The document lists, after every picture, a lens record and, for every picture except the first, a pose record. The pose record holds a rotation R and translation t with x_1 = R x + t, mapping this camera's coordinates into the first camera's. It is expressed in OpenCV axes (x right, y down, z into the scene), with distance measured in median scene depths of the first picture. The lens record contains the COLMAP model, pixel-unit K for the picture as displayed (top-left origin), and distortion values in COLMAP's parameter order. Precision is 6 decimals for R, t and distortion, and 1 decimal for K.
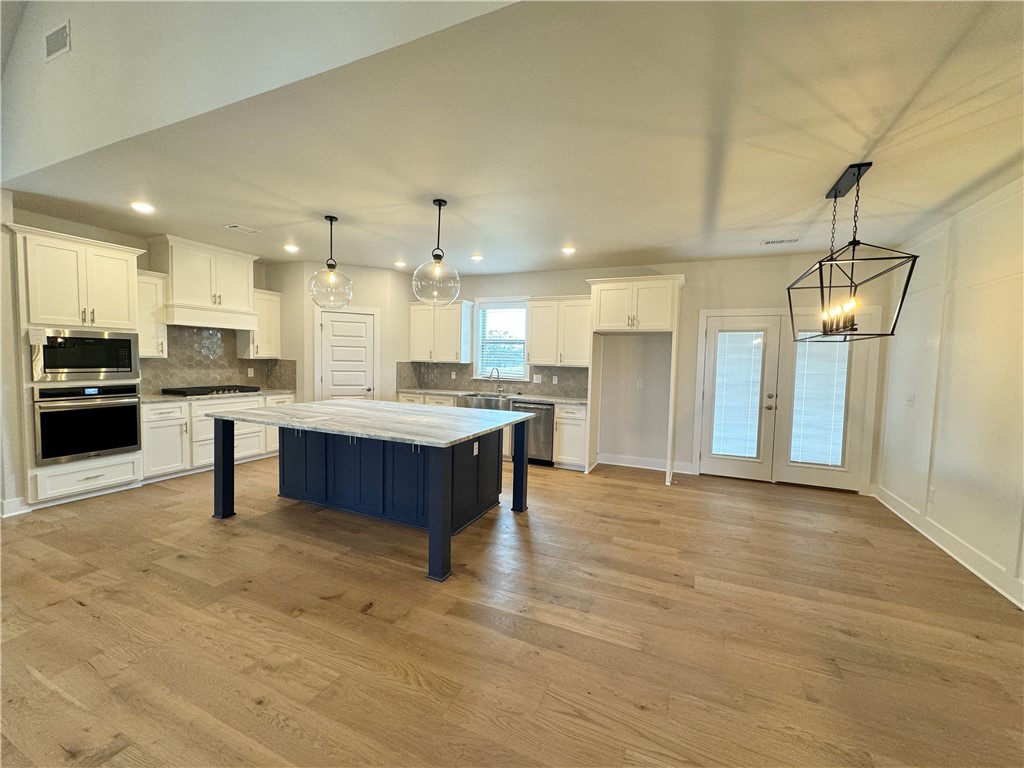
lens RADIAL K [[416.4, 0, 508.6], [0, 416.4, 382.3], [0, 0, 1]] dist [-0.004370, 0.001117]
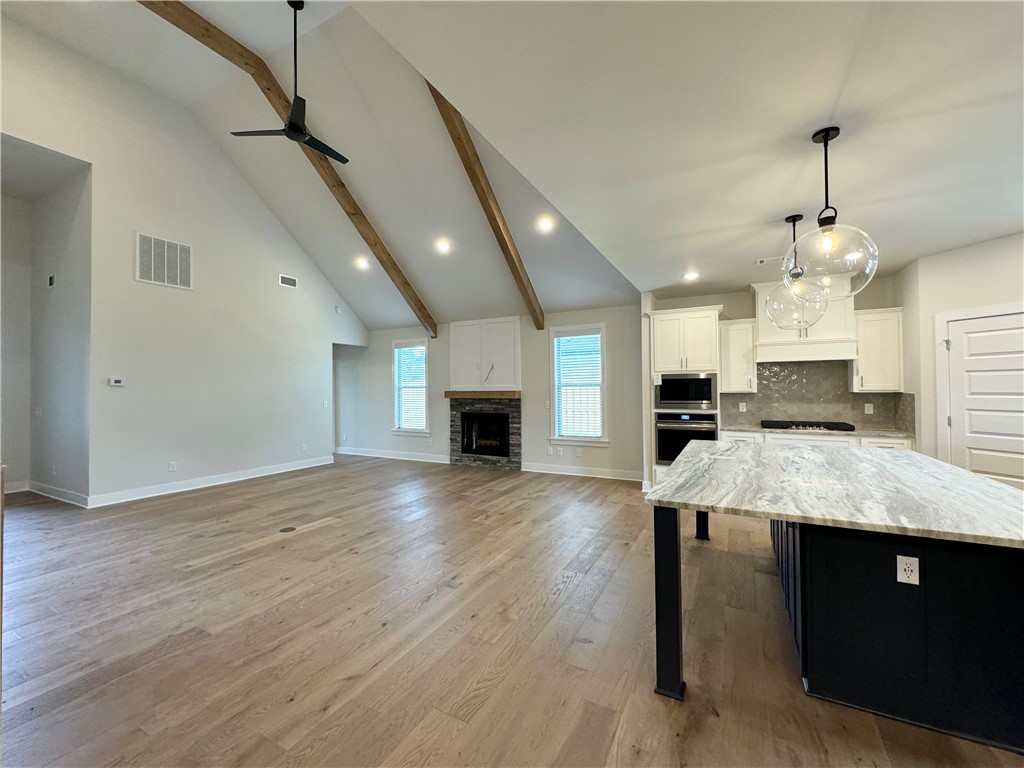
lens RADIAL K [[416.4, 0, 514.3], [0, 416.4, 383.0], [0, 0, 1]] dist [-0.004370, 0.001117]
pose [[-0.065068, -0.036786, -0.997203, 0.311265], [-0.052317, 0.998072, -0.033405, -0.012394], [0.996508, 0.049997, -0.066867, 0.400146]]
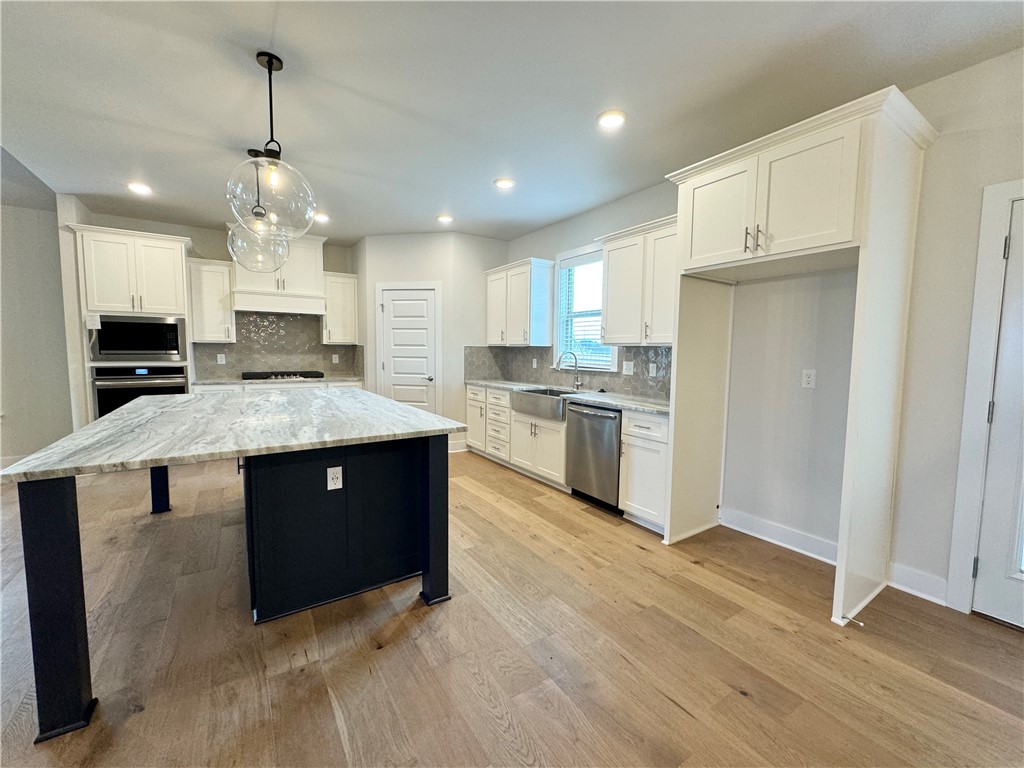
lens RADIAL K [[416.4, 0, 509.5], [0, 416.4, 381.1], [0, 0, 1]] dist [-0.004370, 0.001117]
pose [[0.844467, 0.025503, -0.535001, 0.305169], [-0.021899, 0.999675, 0.013088, 0.008431], [0.535161, 0.000664, 0.844750, 0.454297]]
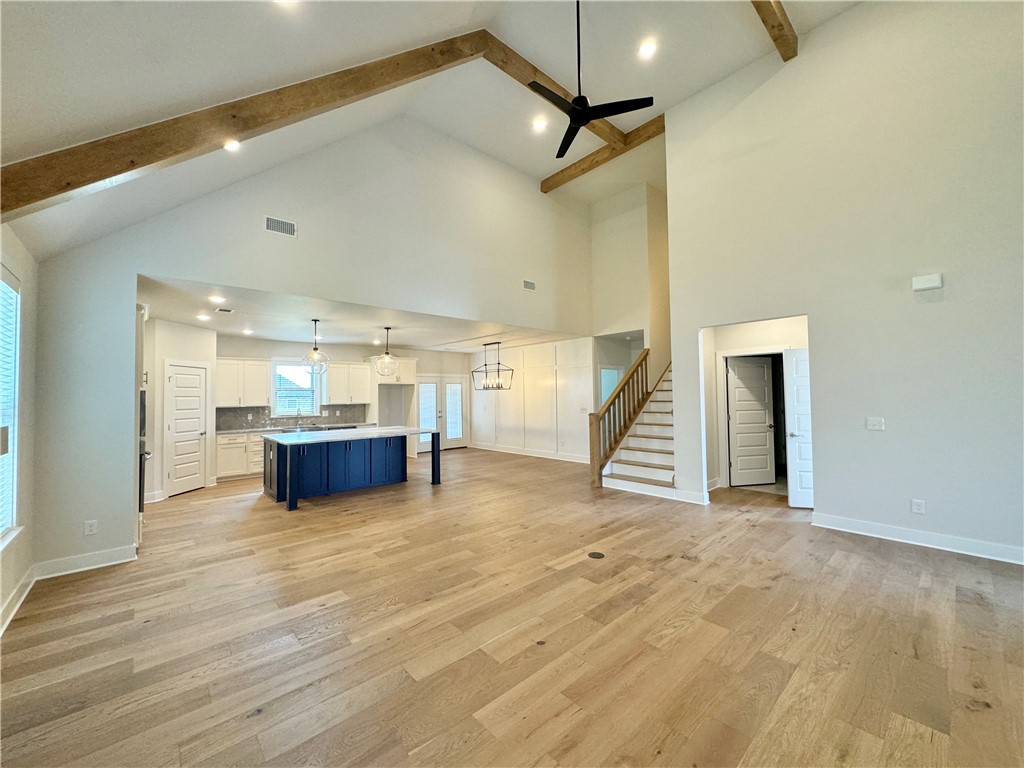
lens RADIAL K [[416.4, 0, 510.0], [0, 416.4, 381.6], [0, 0, 1]] dist [-0.004370, 0.001117]
pose [[0.407985, -0.001738, 0.912987, -1.250158], [0.079511, 0.996266, -0.033634, -0.023659], [-0.909520, 0.086315, 0.406600, -0.283340]]
